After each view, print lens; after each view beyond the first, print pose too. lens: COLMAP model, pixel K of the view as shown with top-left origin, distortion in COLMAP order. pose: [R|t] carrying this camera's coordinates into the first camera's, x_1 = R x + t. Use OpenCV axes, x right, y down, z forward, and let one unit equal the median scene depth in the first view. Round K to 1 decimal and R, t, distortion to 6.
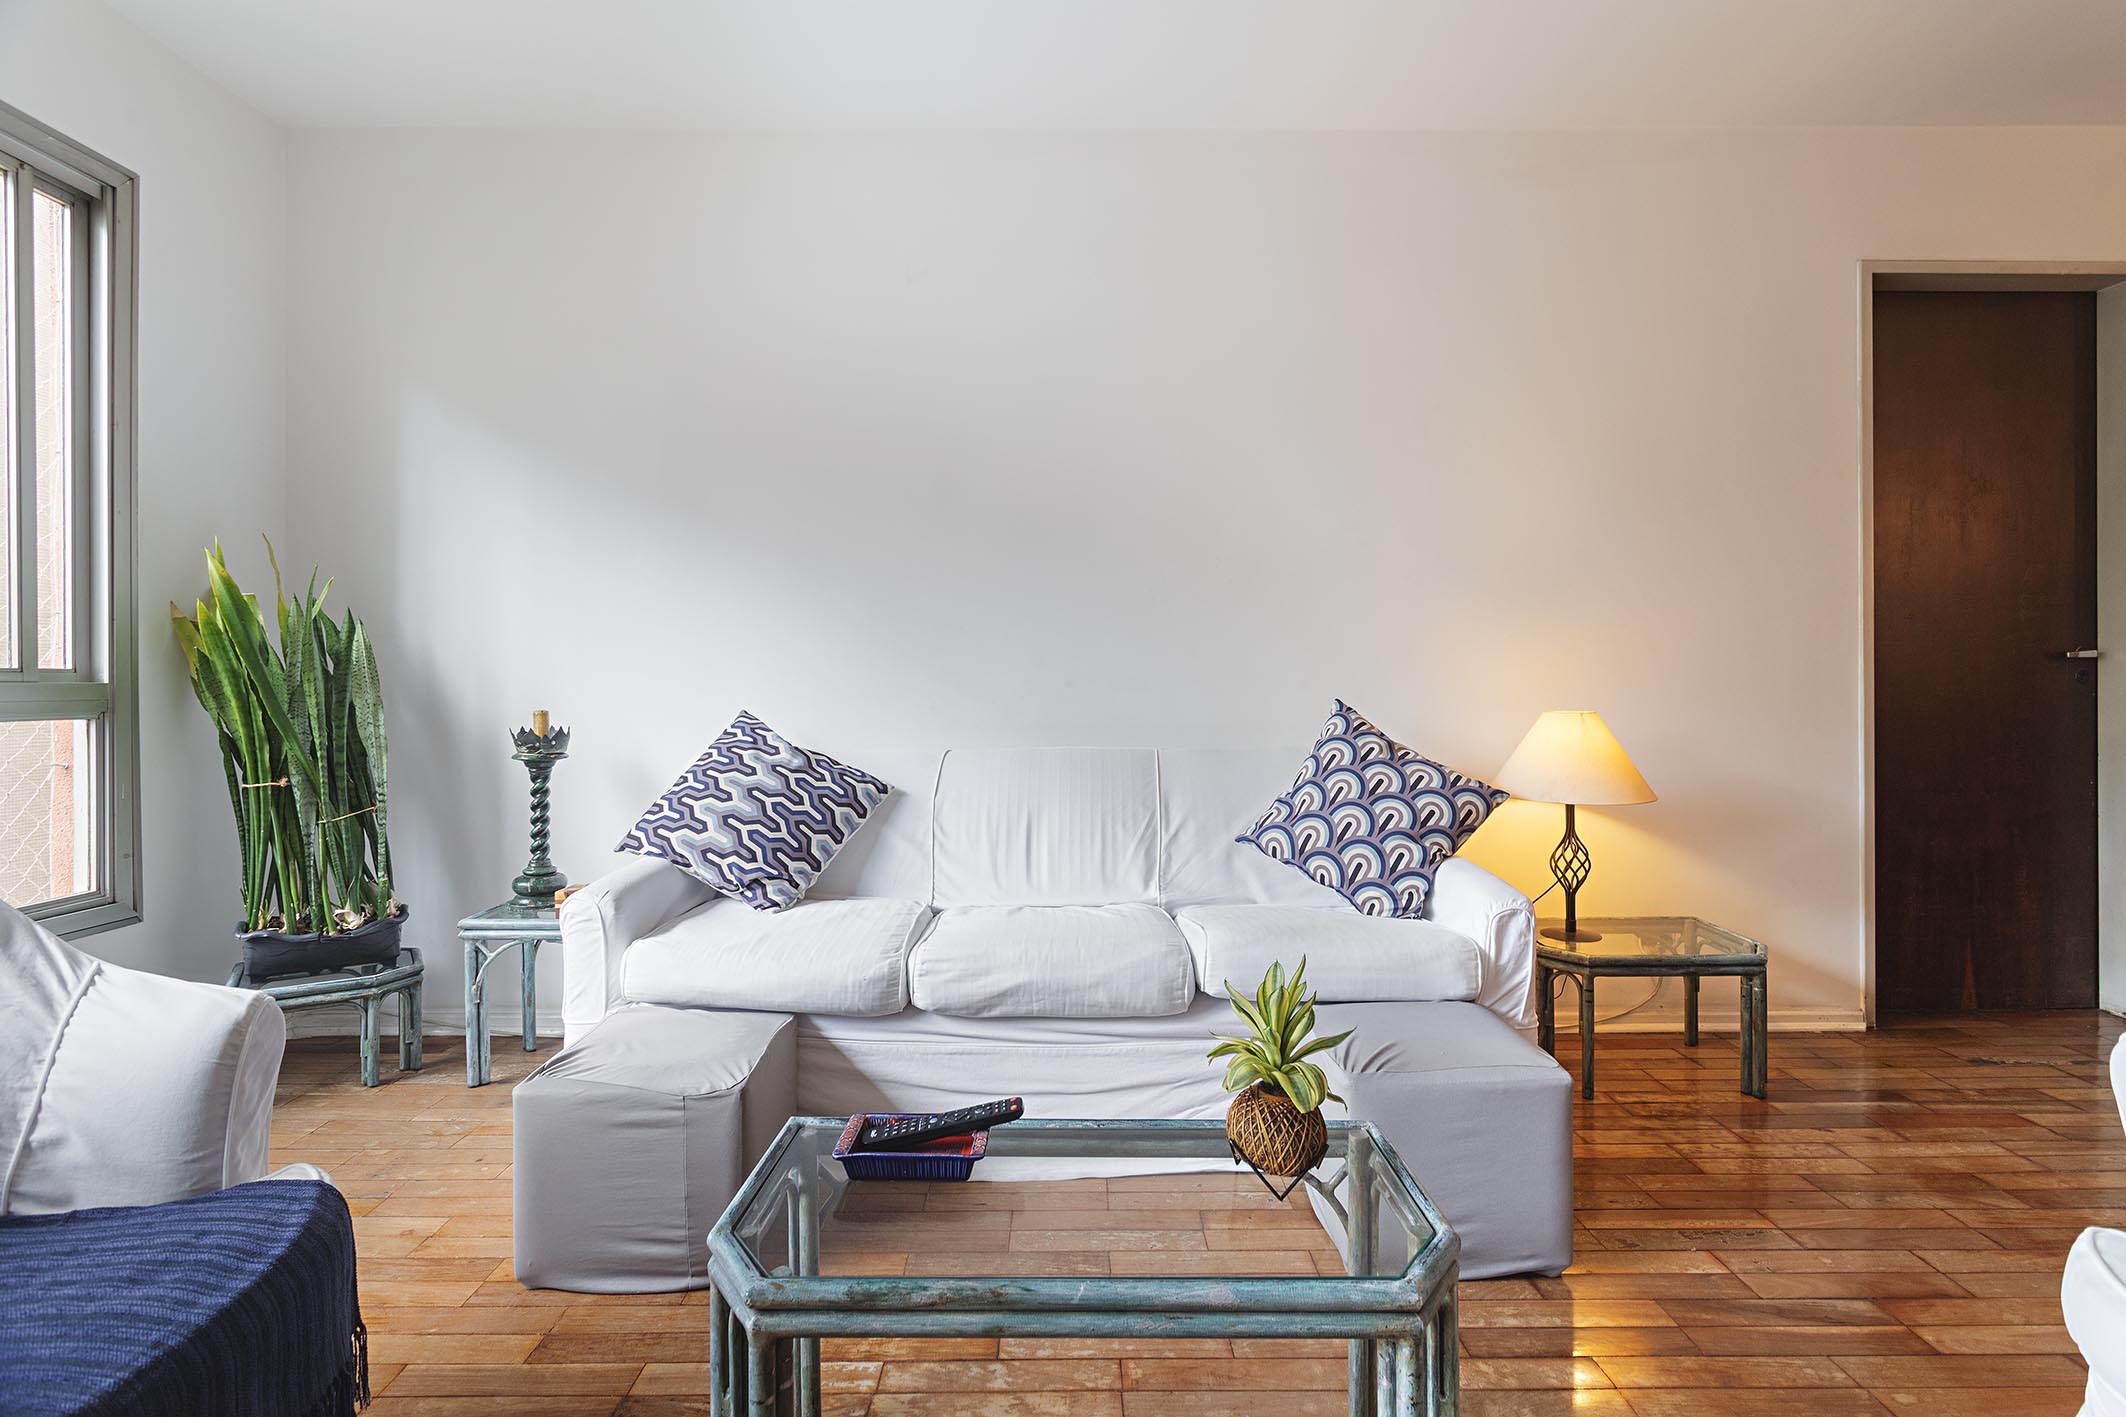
lens RADIAL K [[924.6, 0, 1084.9], [0, 924.6, 701.1], [0, 0, 1]] dist [-0.000994, 0.000233]
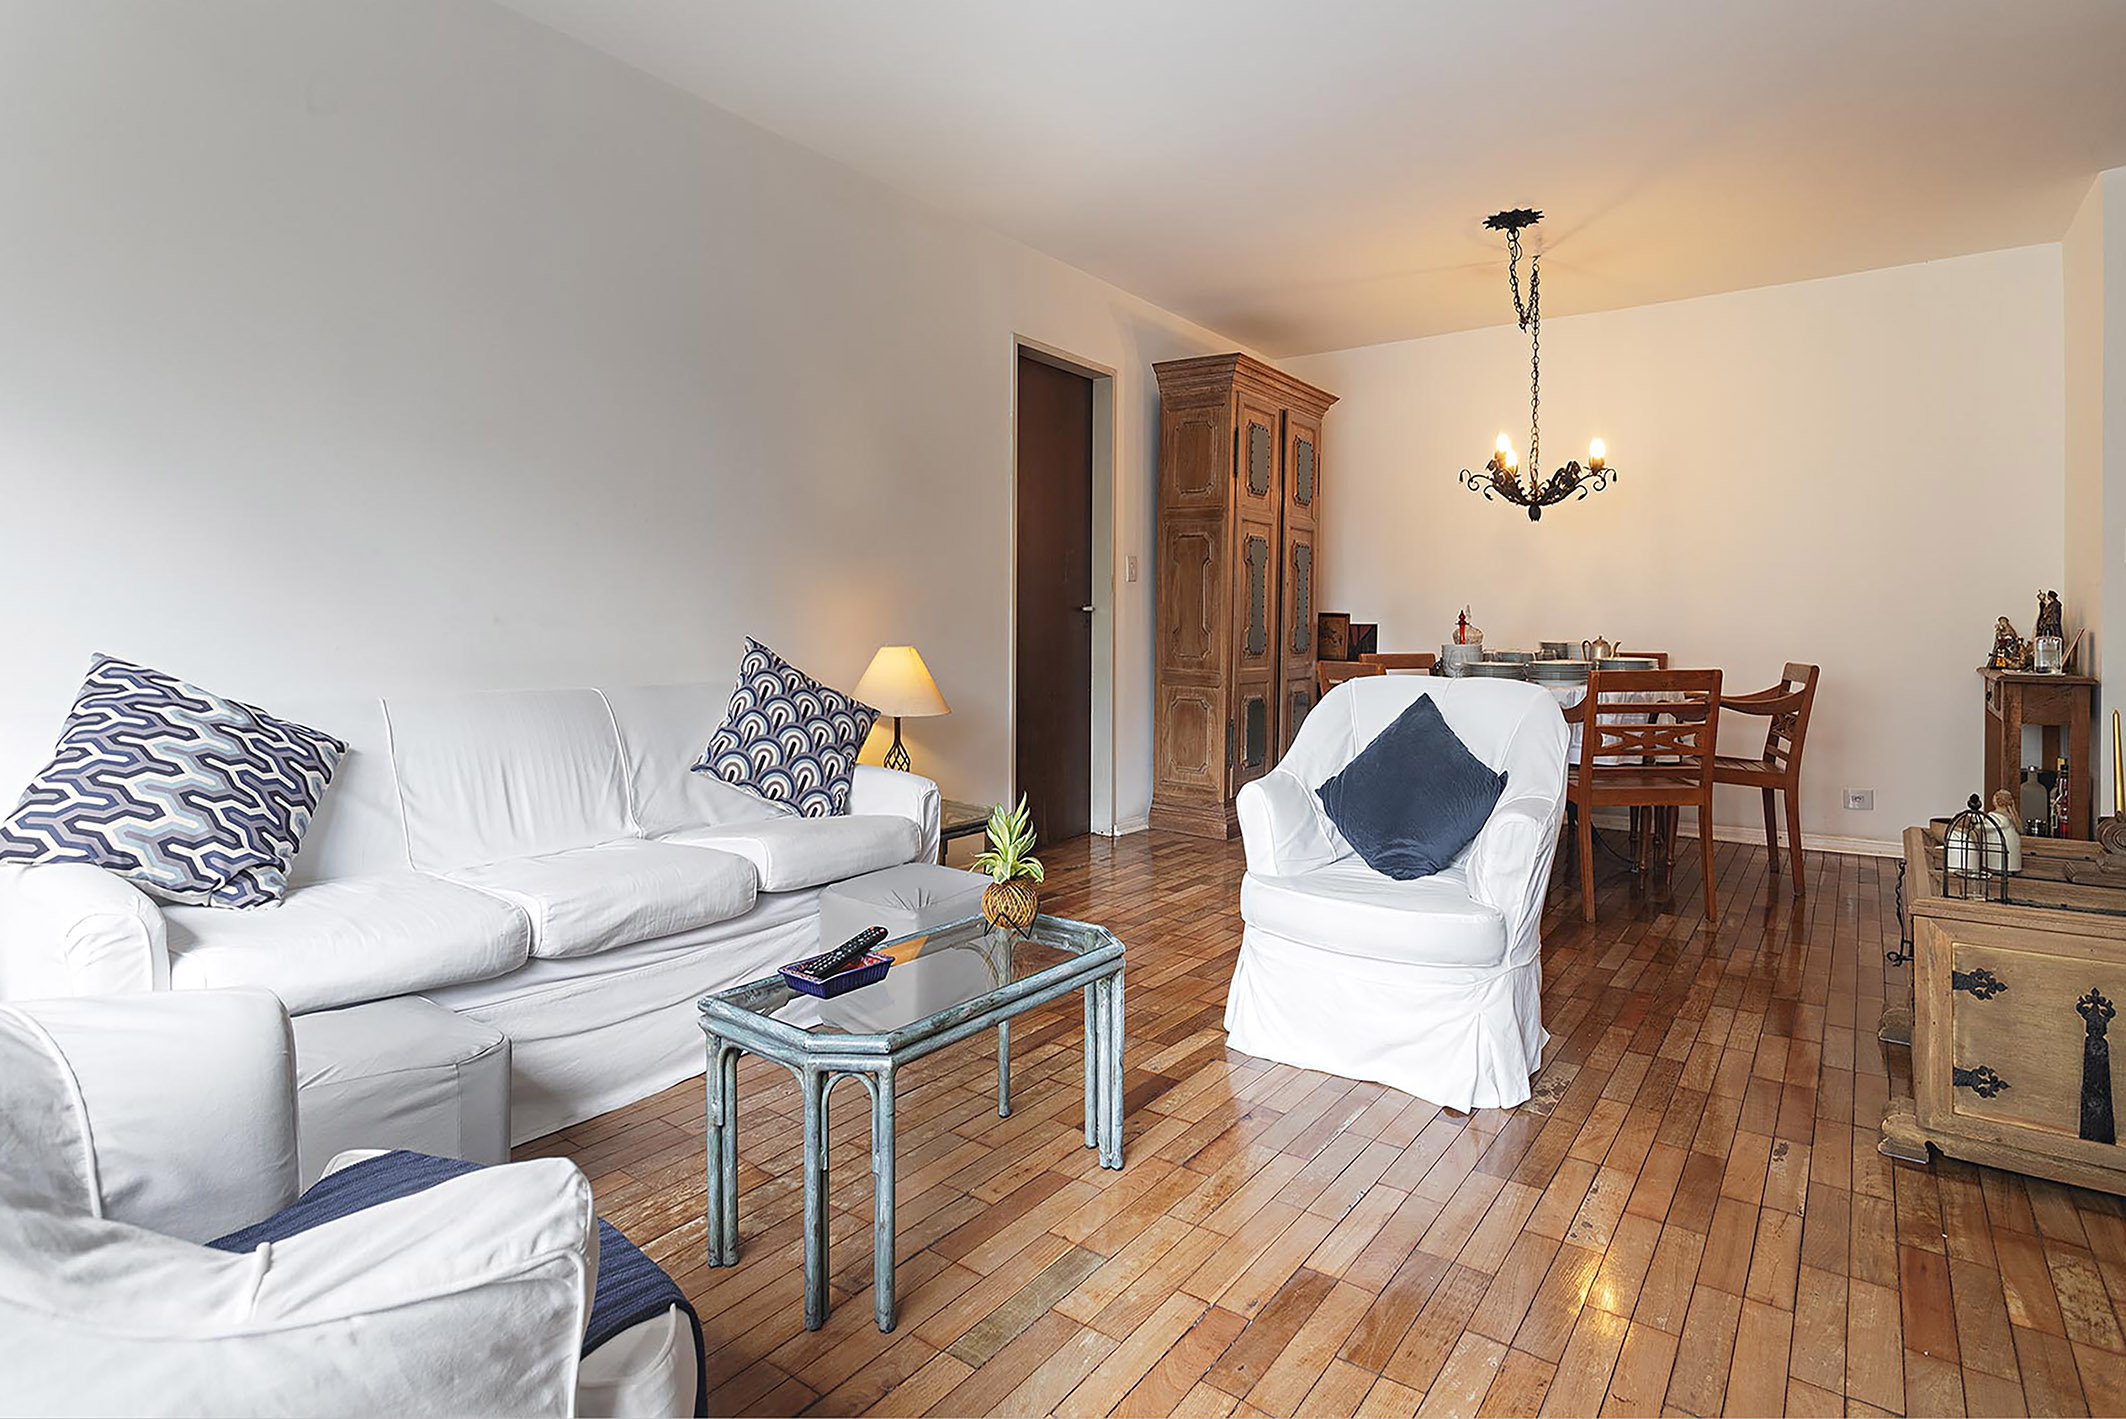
lens RADIAL K [[1017.7, 0, 1125.2], [0, 1017.7, 637.5], [0, 0, 1]] dist [0.003030, 0.001232]
pose [[0.576322, -0.001863, 0.817221, -0.596635], [0.003232, 0.999995, 0.000000, 0.000040], [-0.817217, 0.002642, 0.576325, -0.097407]]
